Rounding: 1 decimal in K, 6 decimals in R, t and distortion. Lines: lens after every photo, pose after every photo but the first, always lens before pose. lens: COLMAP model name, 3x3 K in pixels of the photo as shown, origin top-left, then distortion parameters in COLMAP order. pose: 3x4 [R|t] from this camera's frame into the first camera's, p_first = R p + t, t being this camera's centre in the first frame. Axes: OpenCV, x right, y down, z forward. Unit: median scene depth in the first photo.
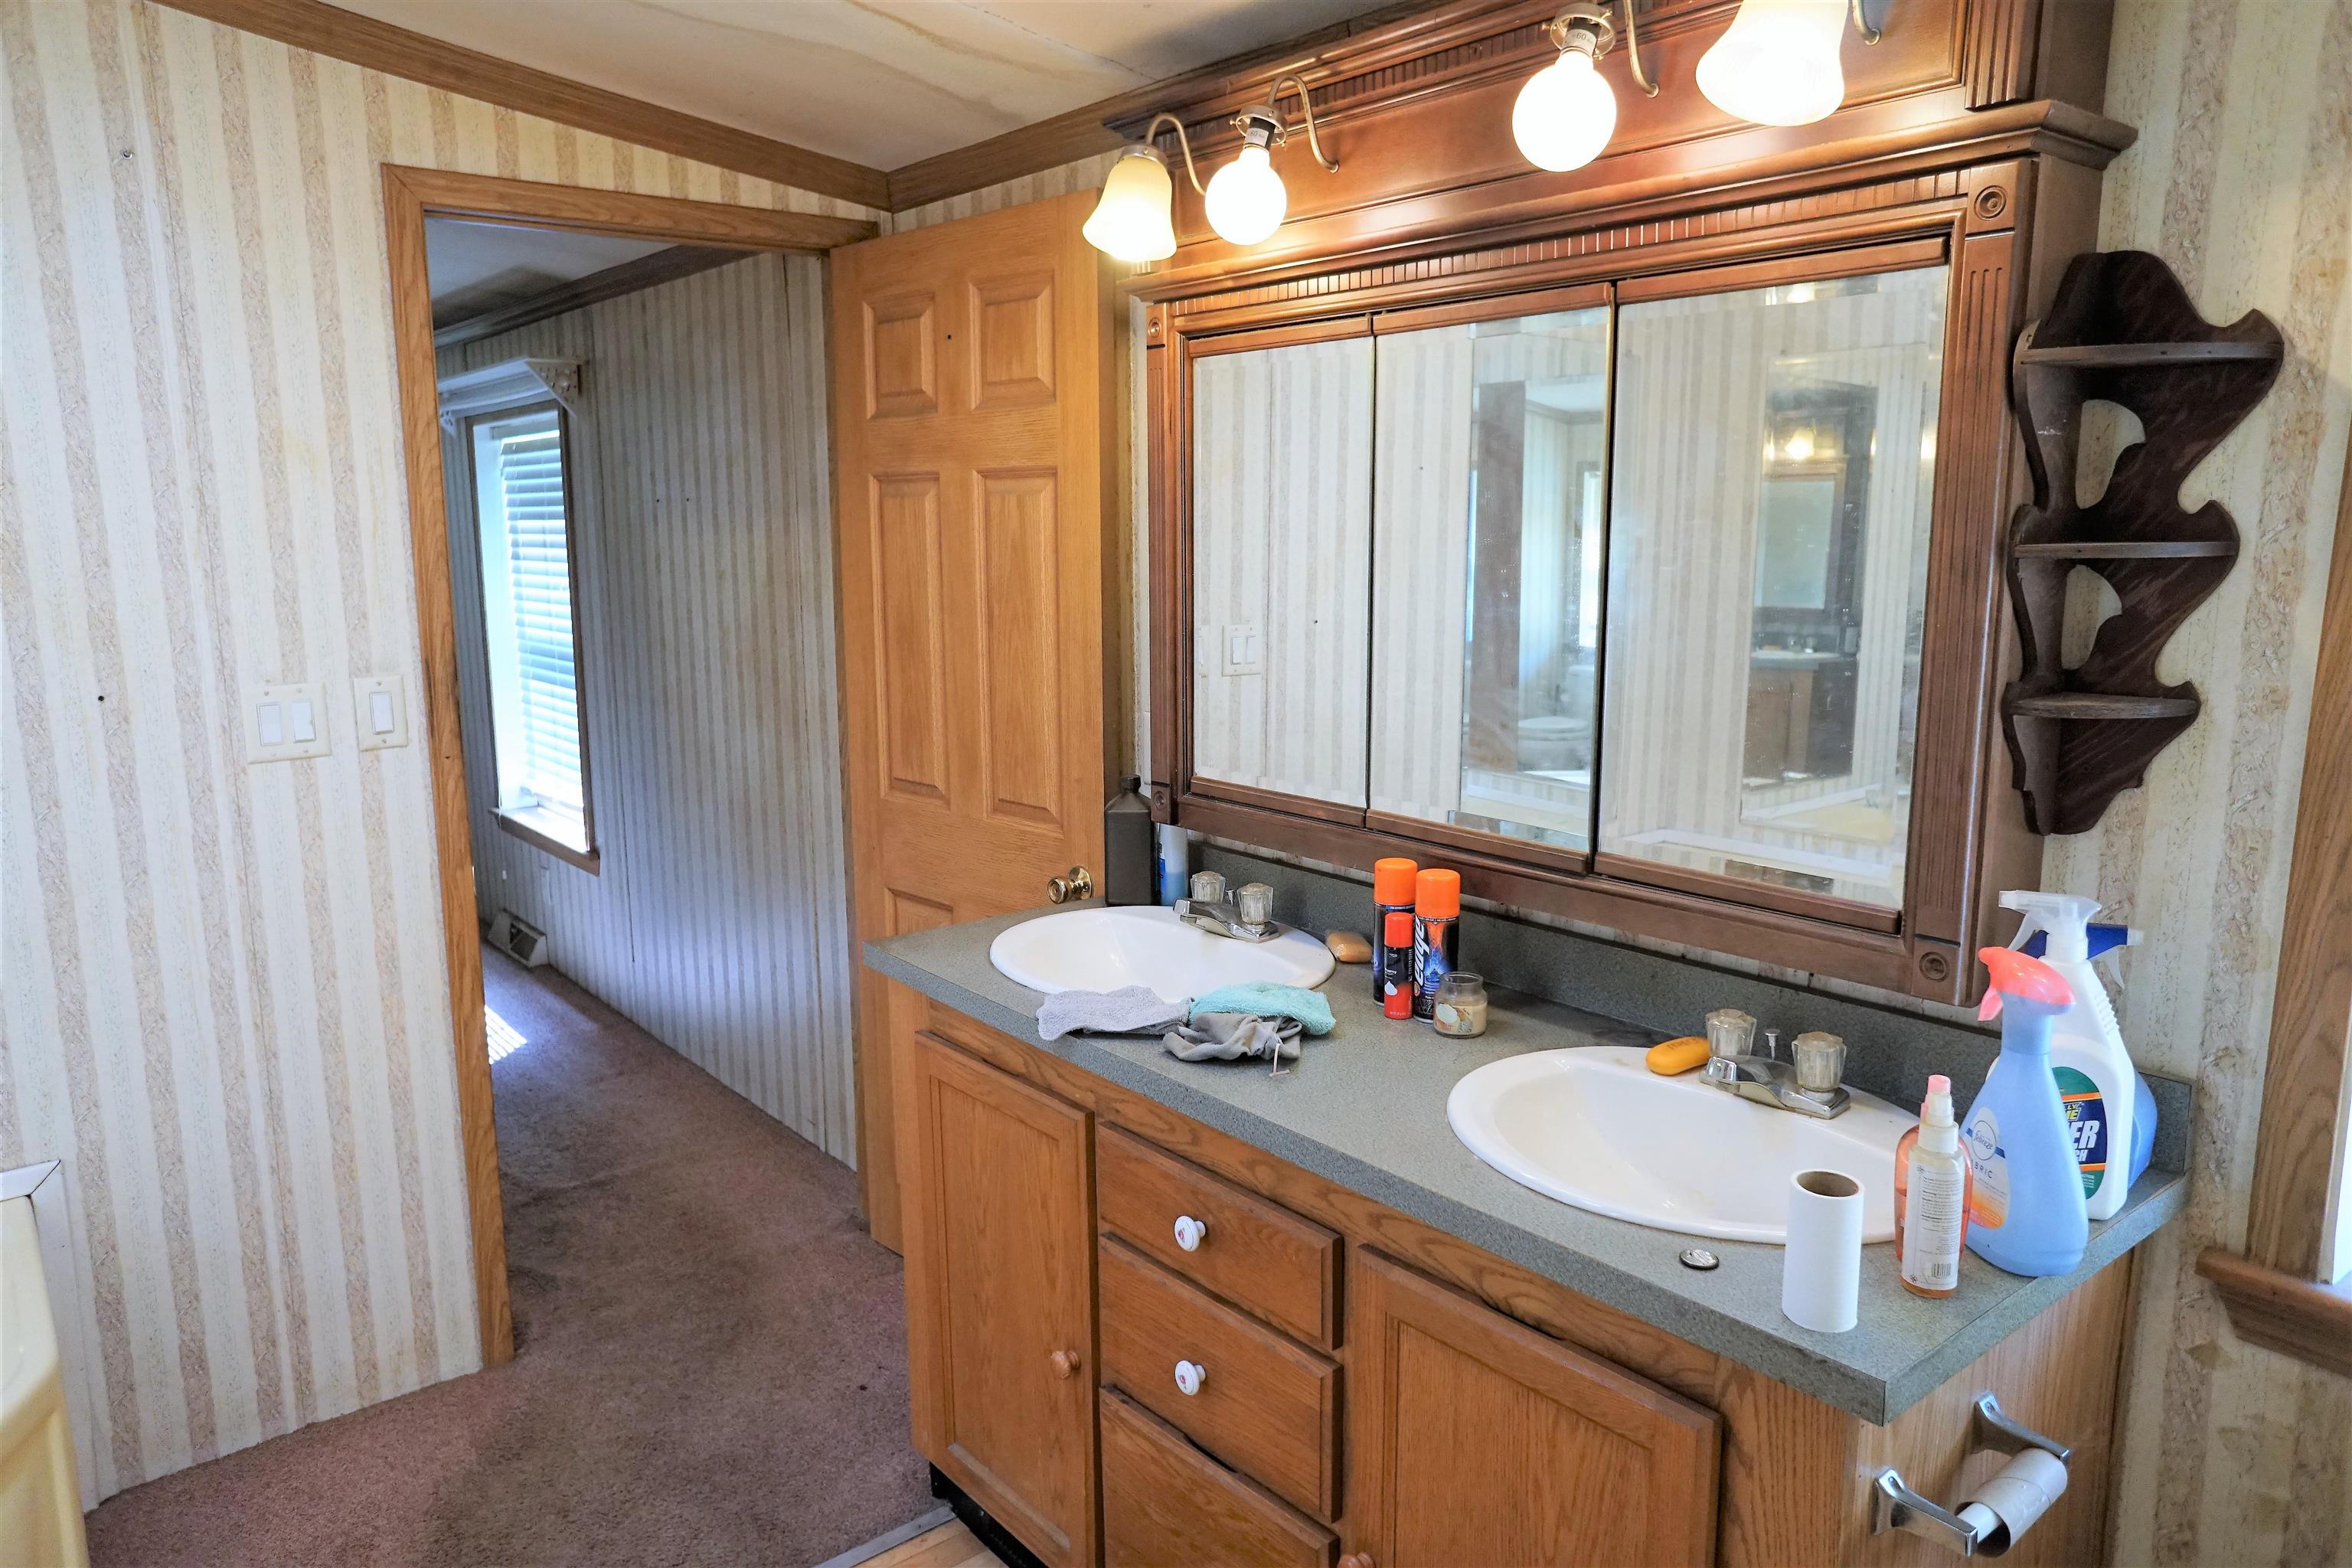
lens RADIAL K [[1584.3, 0, 1178.7], [0, 1584.3, 788.5], [0, 0, 1]] dist [-0.053574, 0.064931]
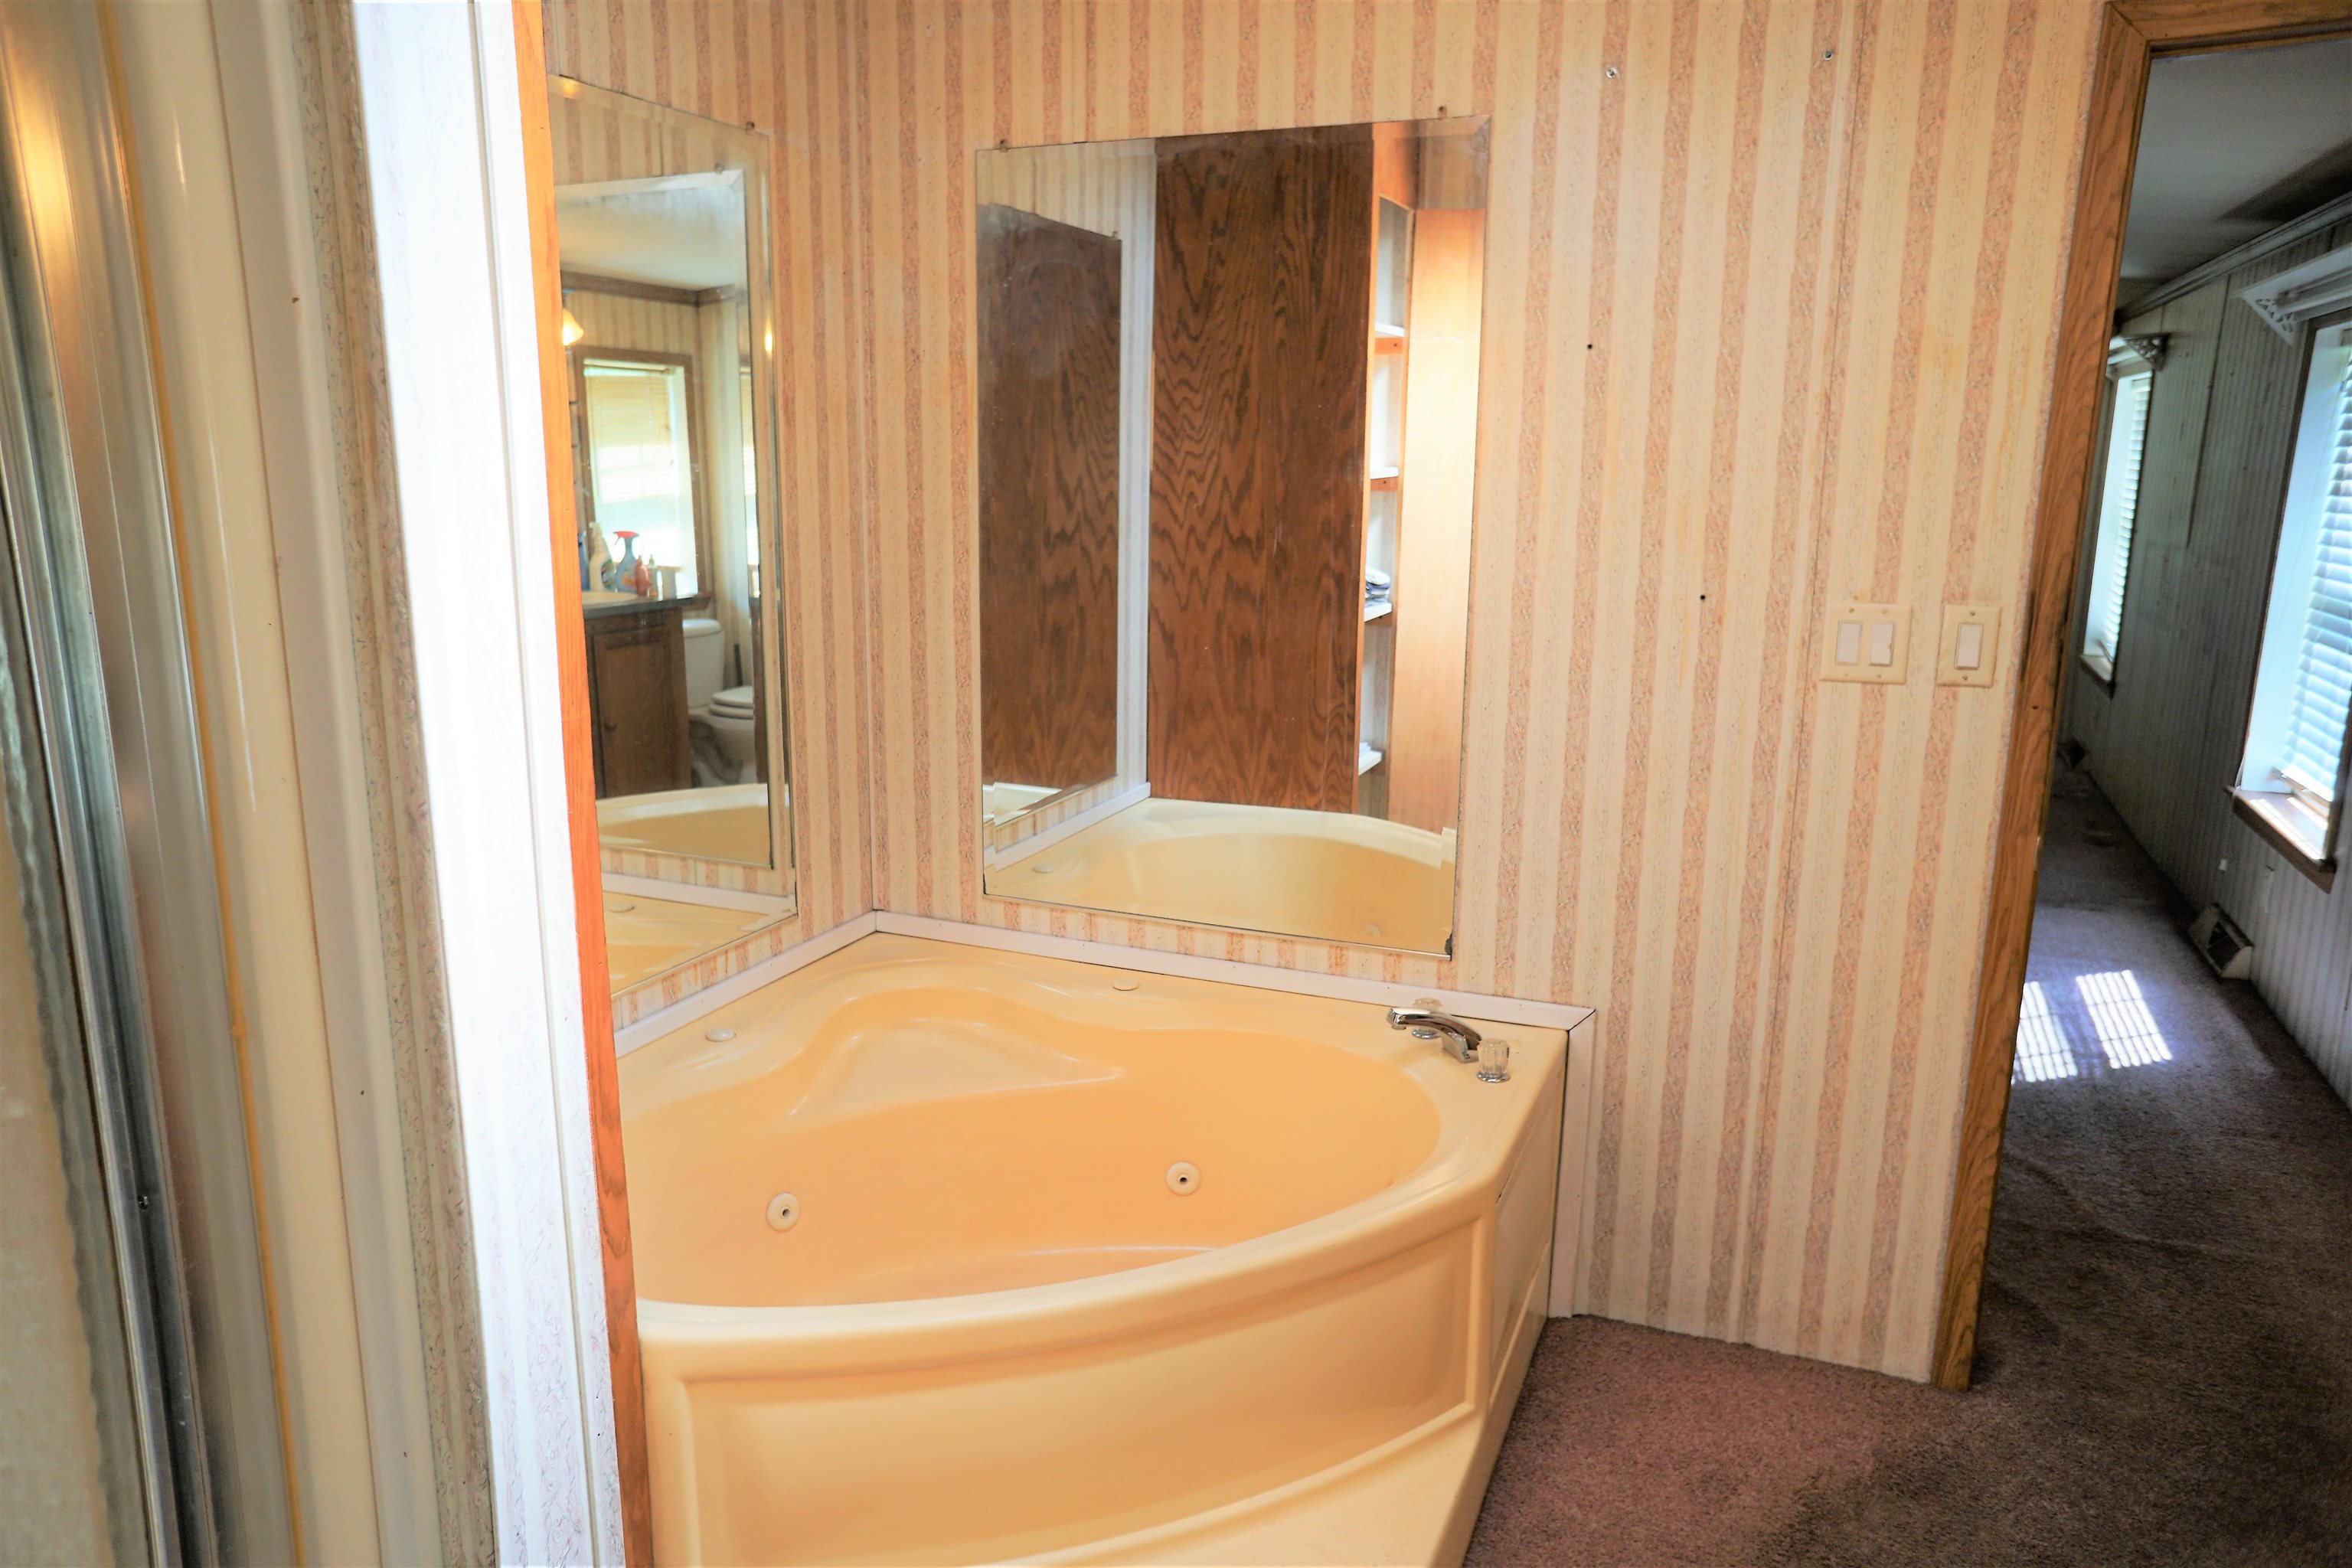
lens RADIAL K [[1584.3, 0, 1163.8], [0, 1584.3, 786.9], [0, 0, 1]] dist [-0.053574, 0.064931]
pose [[0.460978, 0.196138, -0.865465, 0.069940], [-0.162946, 0.977395, 0.134713, -0.015020], [0.872323, 0.078925, 0.482517, 0.166970]]
